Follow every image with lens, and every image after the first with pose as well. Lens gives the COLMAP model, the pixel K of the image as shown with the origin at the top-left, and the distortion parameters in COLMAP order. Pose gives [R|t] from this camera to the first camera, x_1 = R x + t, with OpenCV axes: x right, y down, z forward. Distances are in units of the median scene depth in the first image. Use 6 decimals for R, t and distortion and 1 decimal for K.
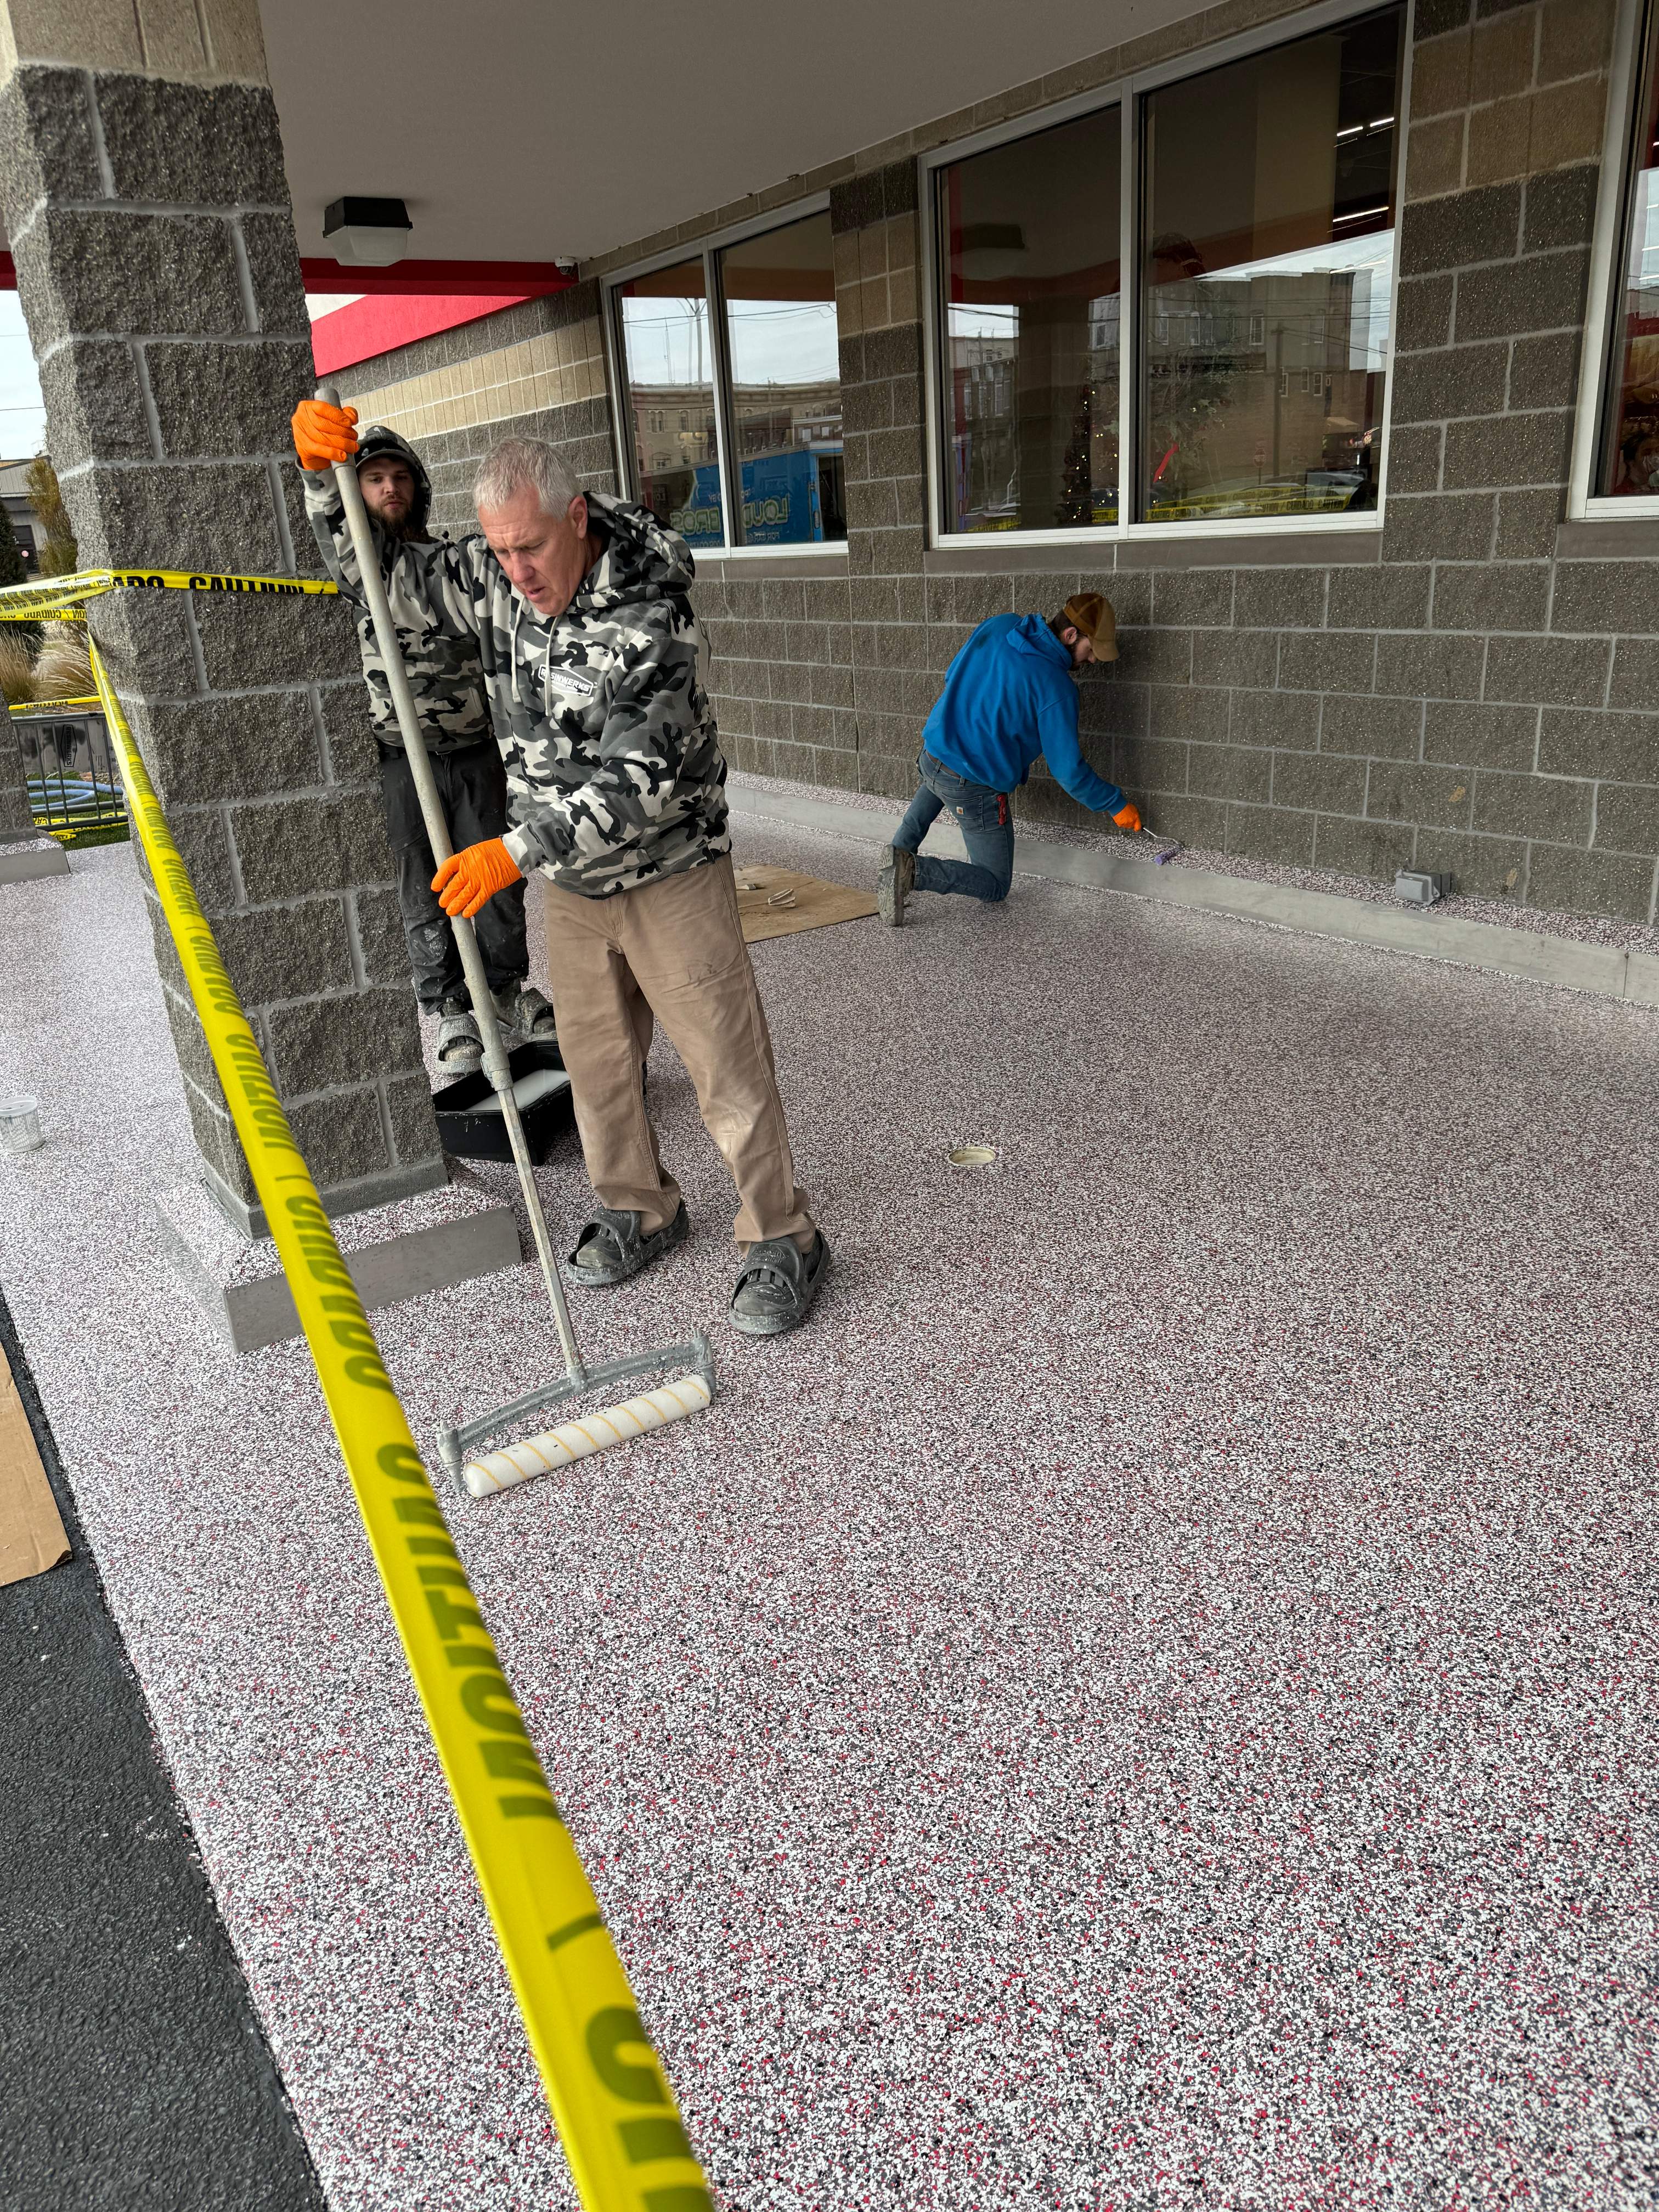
lens RADIAL K [[1548.2, 0, 823.7], [0, 1548.2, 1067.5], [0, 0, 1]] dist [0.002090, -0.007042]
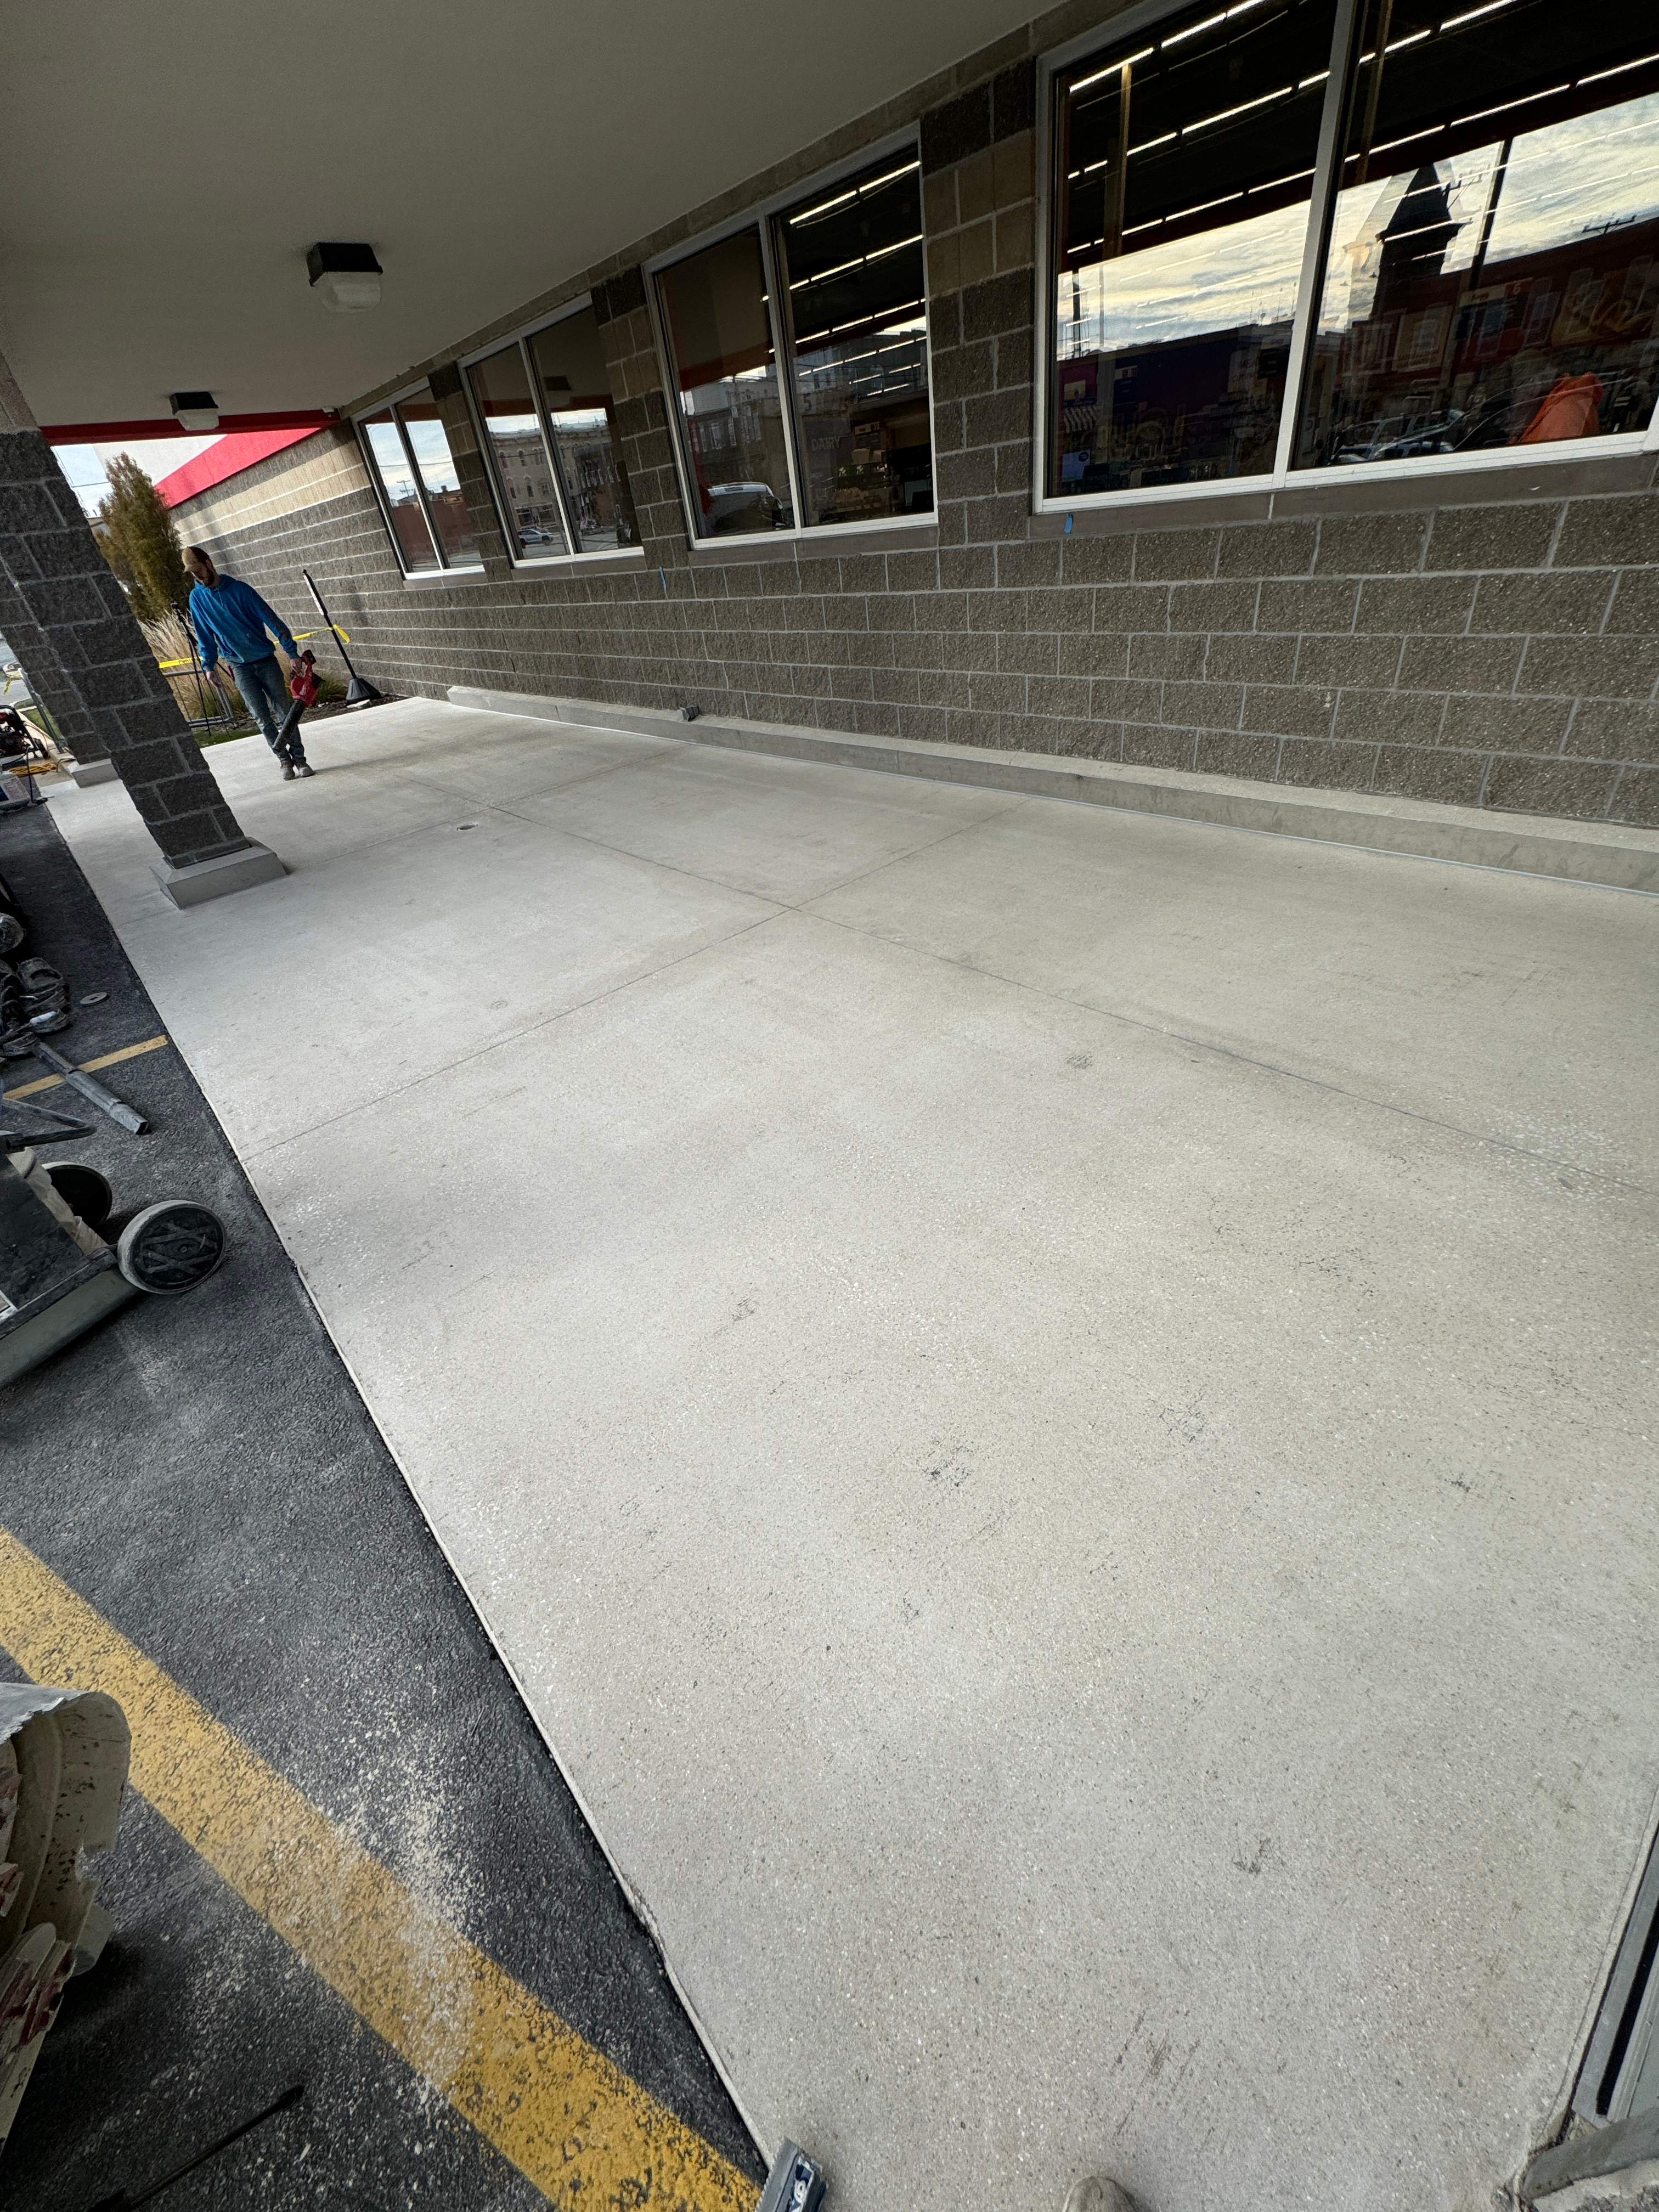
lens RADIAL K [[880.8, 0, 836.0], [0, 880.8, 1107.4], [0, 0, 1]] dist [-0.001856, 0.000507]
pose [[0.984552, -0.138641, 0.106937, 0.436013], [0.108747, 0.962864, 0.247118, 0.190993], [-0.137226, -0.231671, 0.963067, -0.617891]]
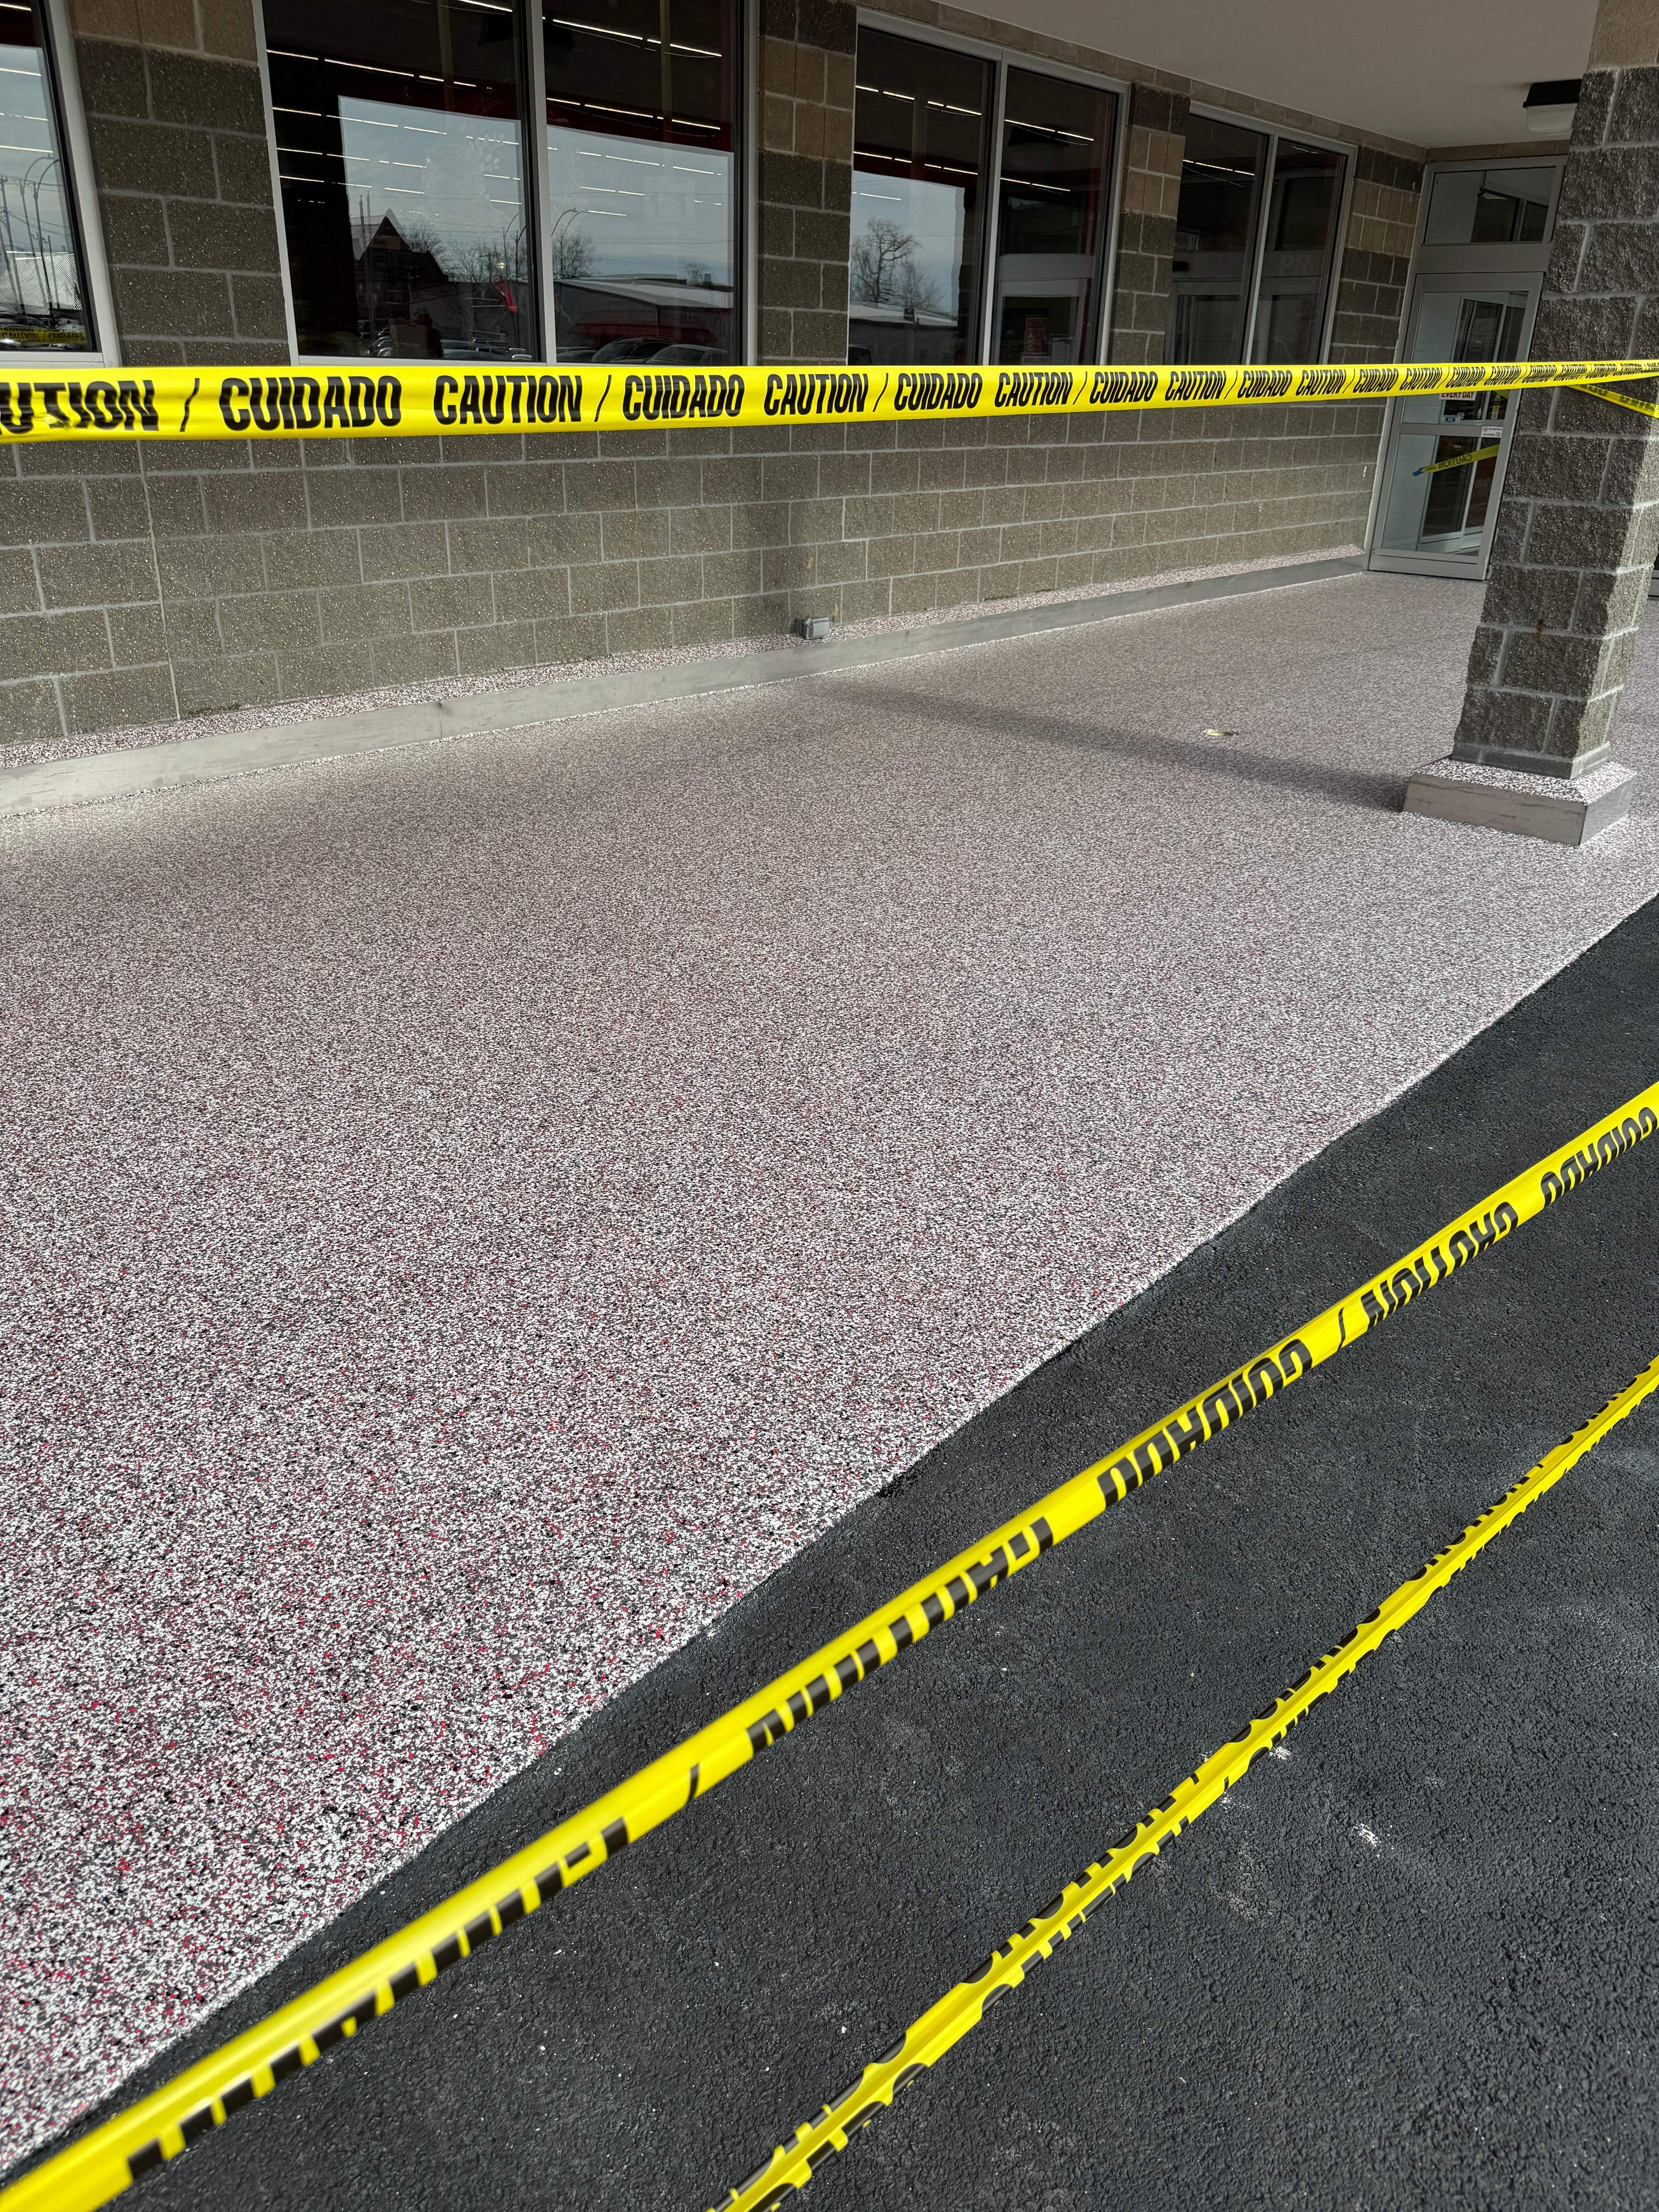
lens RADIAL K [[1561.1, 0, 807.7], [0, 1561.1, 1116.2], [0, 0, 1]] dist [0.007064, -0.015451]
pose [[-0.288769, -0.360351, 0.886995, -1.299680], [0.323659, 0.835174, 0.444668, -0.450878], [-0.901031, 0.415490, -0.124542, 1.563919]]
